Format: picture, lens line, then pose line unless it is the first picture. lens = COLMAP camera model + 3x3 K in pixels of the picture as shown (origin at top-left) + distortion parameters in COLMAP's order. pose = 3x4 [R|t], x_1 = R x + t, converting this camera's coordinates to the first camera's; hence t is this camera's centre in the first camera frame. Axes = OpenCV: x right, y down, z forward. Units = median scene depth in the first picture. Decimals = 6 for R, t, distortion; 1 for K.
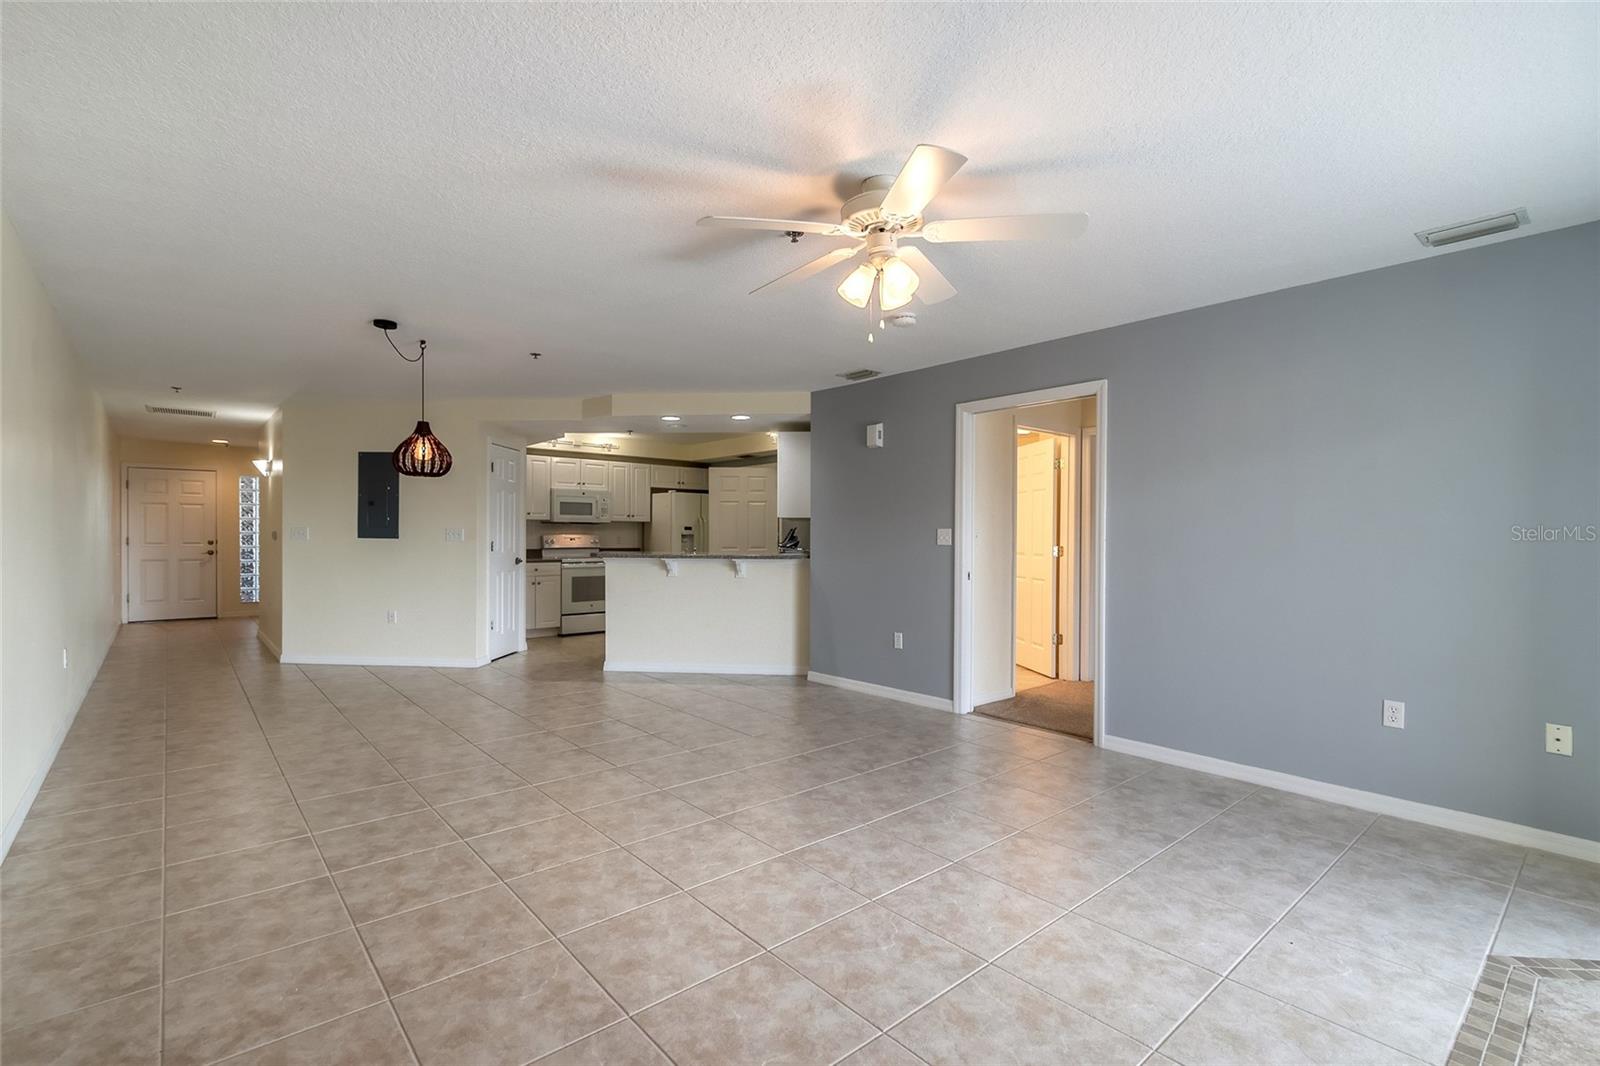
lens RADIAL K [[735.2, 0, 810.0], [0, 735.2, 560.2], [0, 0, 1]] dist [0.002819, -0.002829]
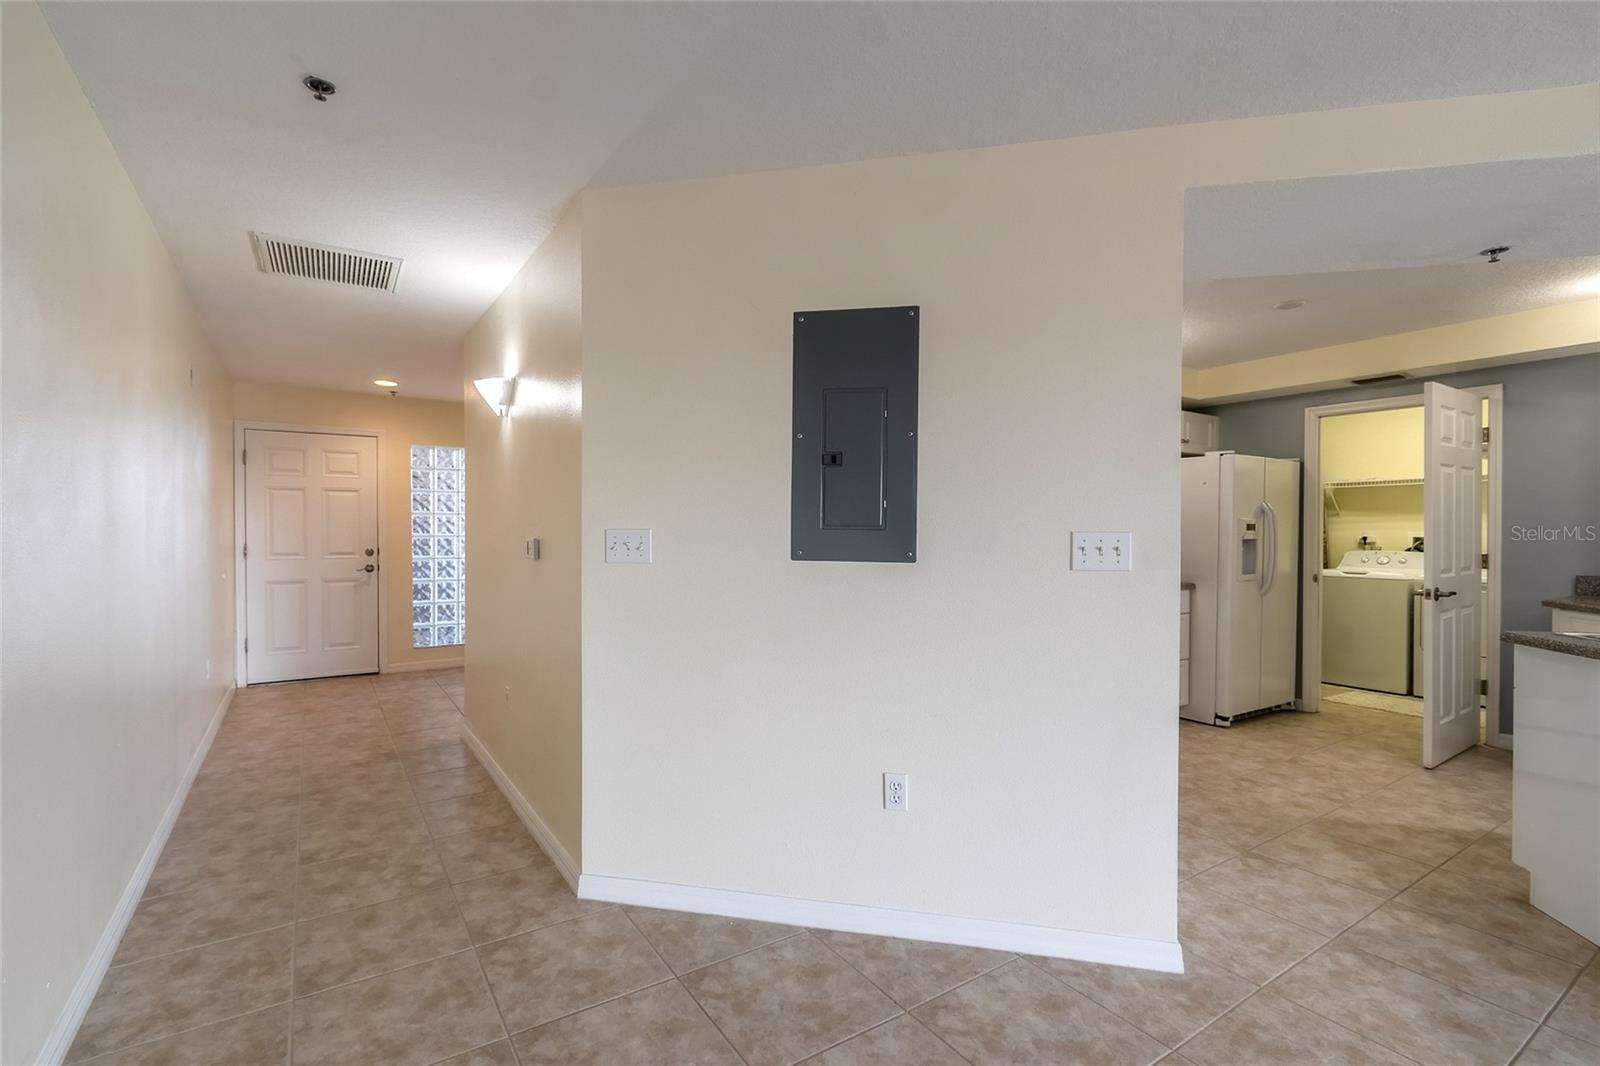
lens RADIAL K [[735.2, 0, 767.7], [0, 735.2, 537.9], [0, 0, 1]] dist [0.002819, -0.002829]
pose [[0.987185, 0.000520, -0.159582, -0.402125], [-0.005333, 0.999544, -0.029736, -0.020022], [0.159494, 0.030206, 0.986737, 0.461987]]
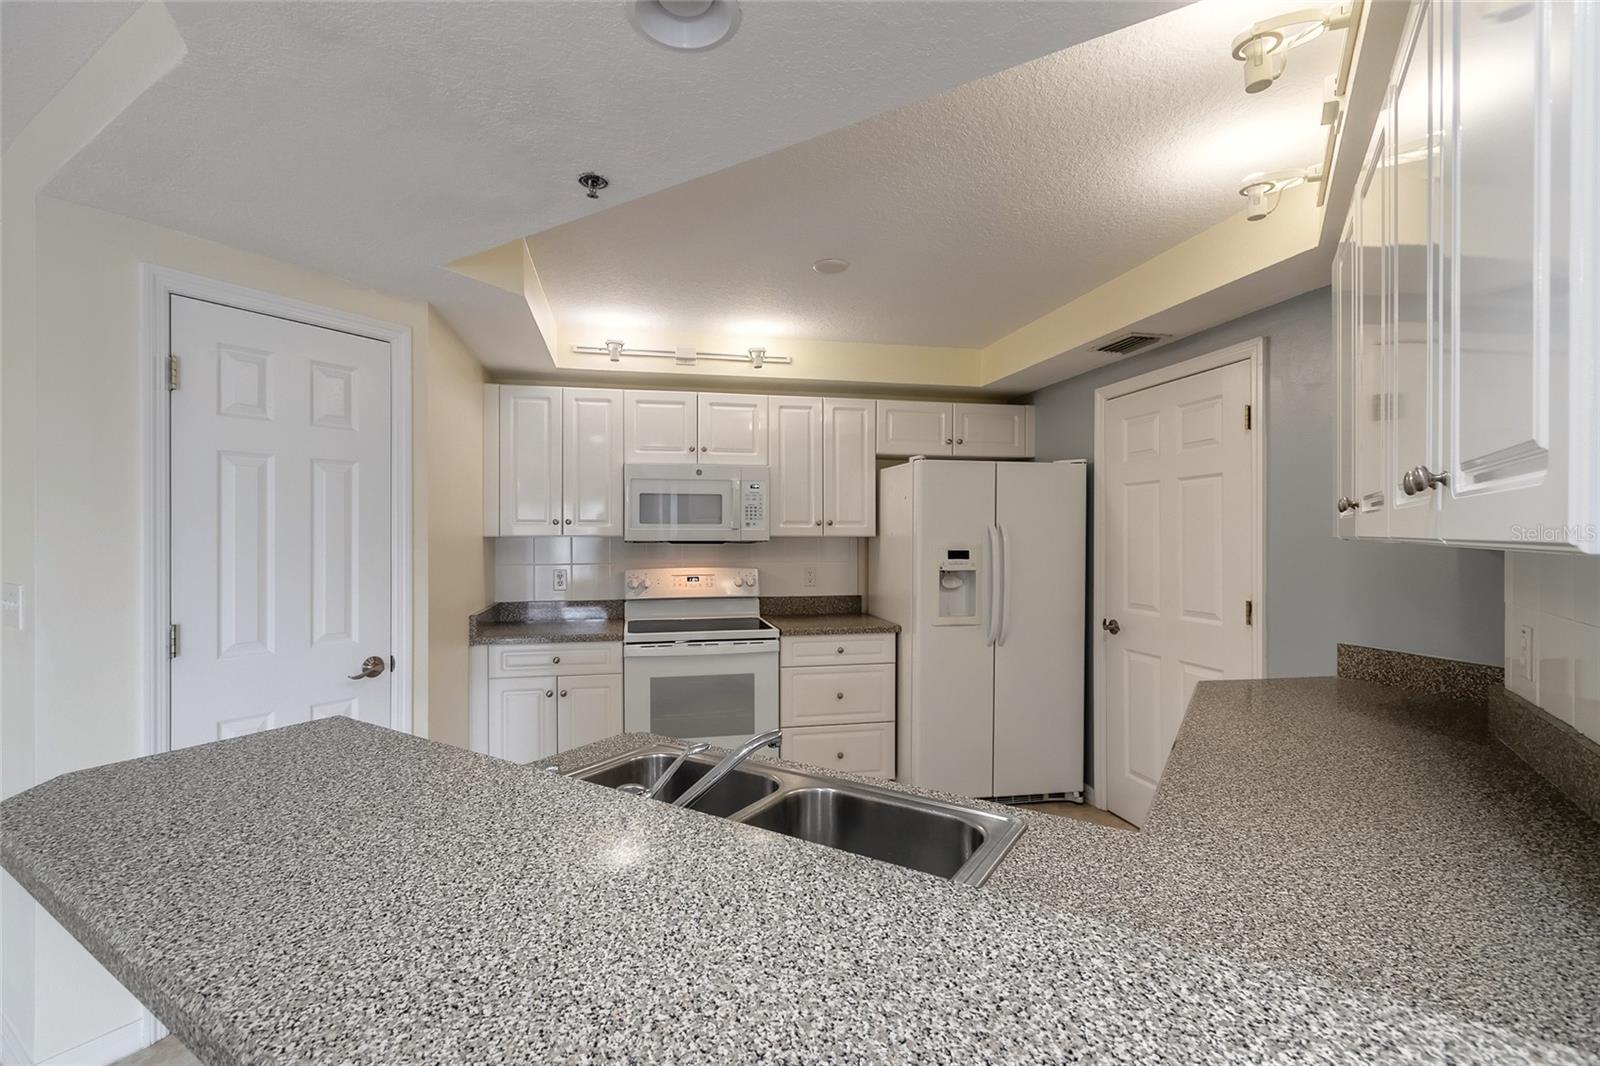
lens RADIAL K [[735.2, 0, 787.9], [0, 735.2, 534.0], [0, 0, 1]] dist [0.002819, -0.002829]
pose [[0.867611, -0.008145, -0.497177, -0.054010], [-0.011762, 0.999250, -0.036897, -0.038680], [0.497105, 0.037860, 0.866864, 0.628775]]
